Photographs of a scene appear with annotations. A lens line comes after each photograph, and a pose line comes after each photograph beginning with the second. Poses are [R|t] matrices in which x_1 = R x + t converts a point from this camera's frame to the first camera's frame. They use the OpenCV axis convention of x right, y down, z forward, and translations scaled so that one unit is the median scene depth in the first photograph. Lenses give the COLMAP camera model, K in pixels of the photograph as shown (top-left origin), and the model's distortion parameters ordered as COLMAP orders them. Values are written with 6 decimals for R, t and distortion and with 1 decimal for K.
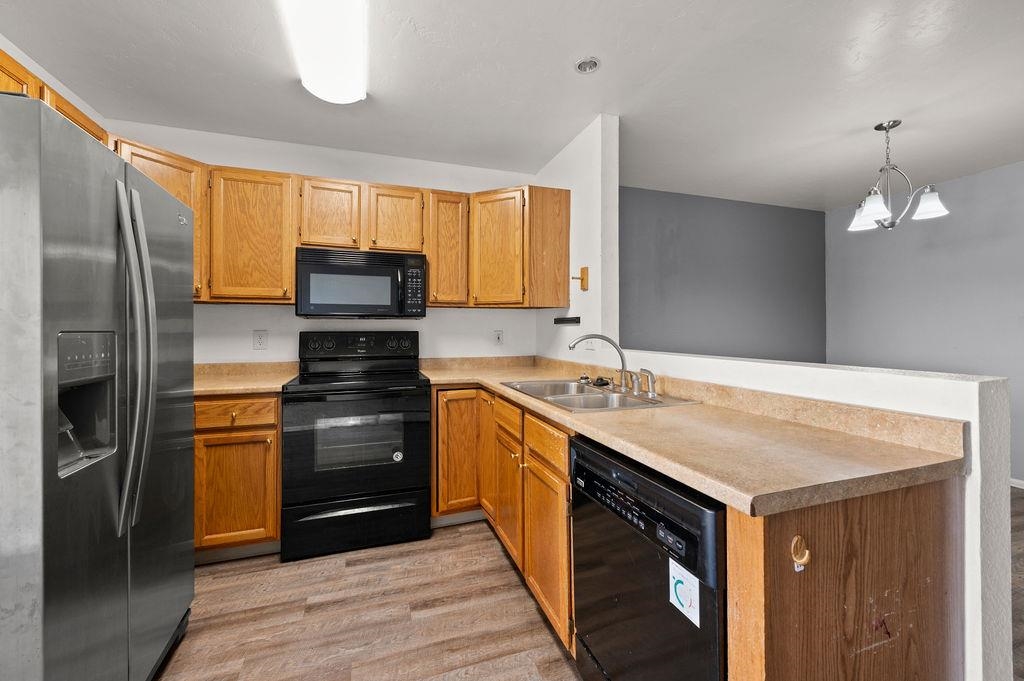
lens RADIAL K [[409.3, 0, 507.6], [0, 409.3, 329.8], [0, 0, 1]] dist [-0.000605, -0.000389]
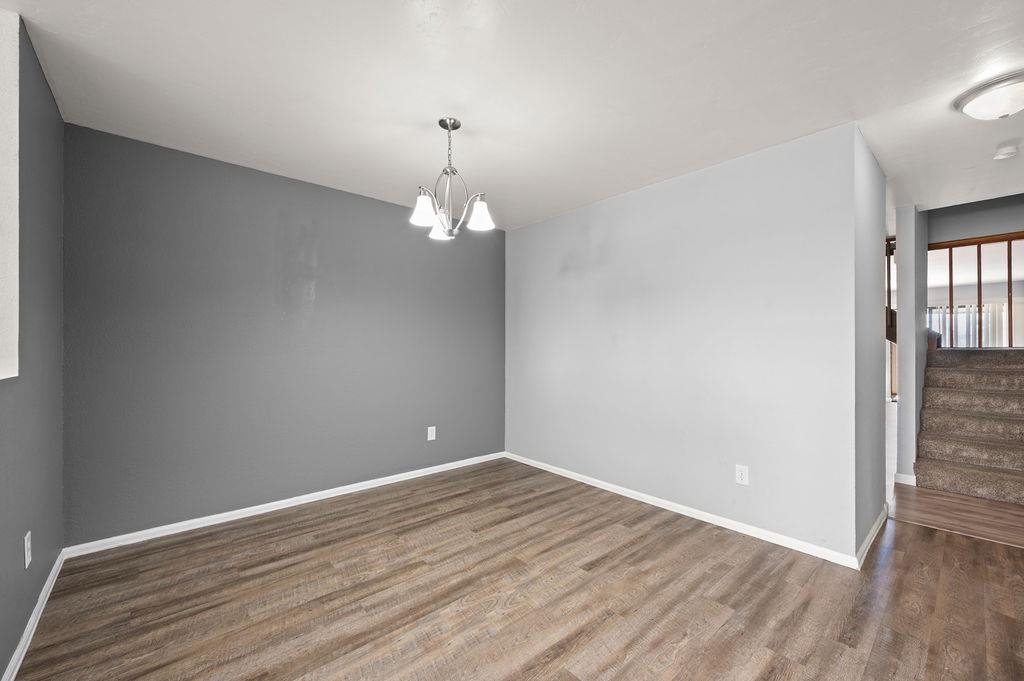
lens RADIAL K [[409.3, 0, 505.0], [0, 409.3, 347.4], [0, 0, 1]] dist [-0.000605, -0.000389]
pose [[0.926175, 0.005017, 0.377062, 0.810883], [-0.006392, 0.999977, 0.002393, -0.005589], [-0.377041, -0.004626, 0.926185, 0.125821]]
